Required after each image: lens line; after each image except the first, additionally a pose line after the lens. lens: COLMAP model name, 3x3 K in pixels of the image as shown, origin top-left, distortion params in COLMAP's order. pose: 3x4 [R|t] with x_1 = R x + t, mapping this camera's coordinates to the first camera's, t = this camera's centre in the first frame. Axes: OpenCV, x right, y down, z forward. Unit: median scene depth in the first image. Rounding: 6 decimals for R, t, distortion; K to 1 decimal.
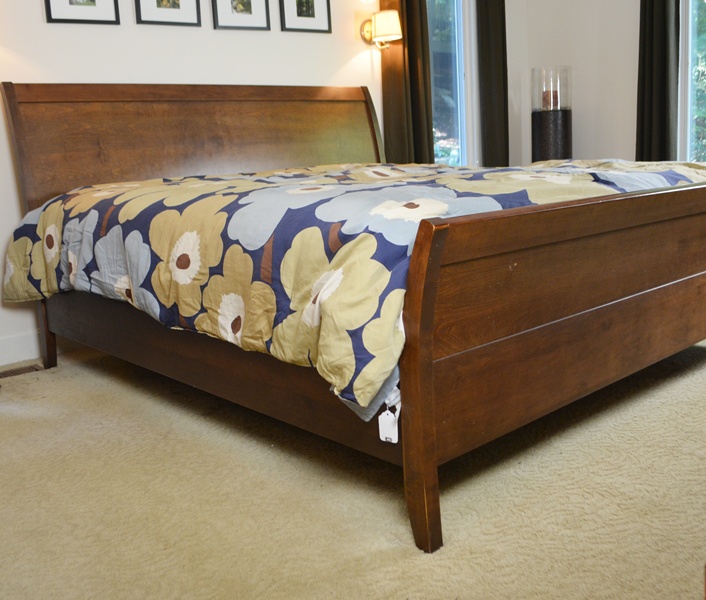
lens RADIAL K [[760.2, 0, 353.0], [0, 760.2, 300.0], [0, 0, 1]] dist [-0.066075, -0.002801]
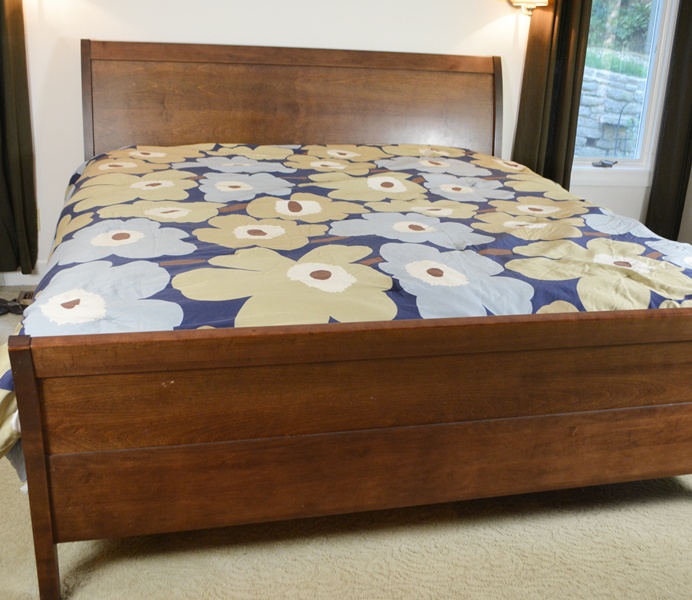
lens RADIAL K [[792.6, 0, 346.0], [0, 792.6, 300.0], [0, 0, 1]] dist [-0.069737, -0.014604]
pose [[0.882570, 0.244220, -0.401780, 0.610935], [-0.185241, 0.966015, 0.180279, -0.287259], [0.432154, -0.084683, 0.897815, 0.152002]]
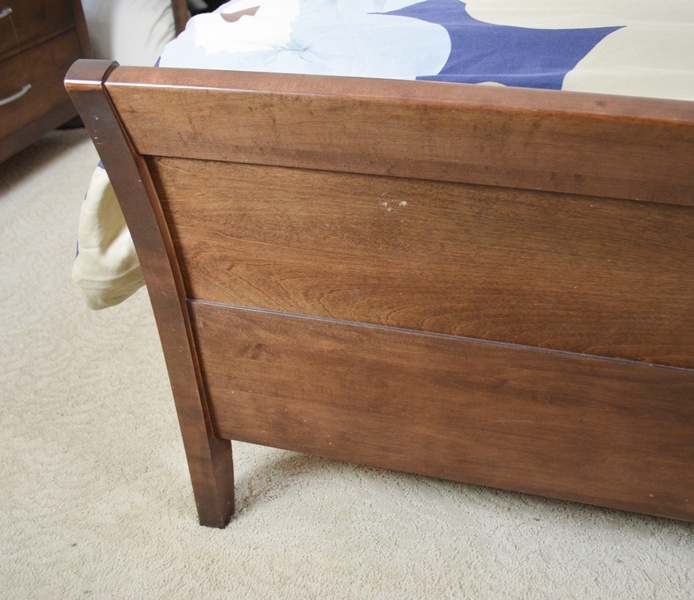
lens RADIAL K [[736.2, 0, 373.6], [0, 736.2, 321.6], [0, 0, 1]] dist [-0.079239, -0.004239]
pose [[0.535806, 0.521321, -0.664181, 0.404877], [-0.169316, 0.836988, 0.520368, -0.161012], [0.827190, -0.166361, 0.536731, 0.574903]]
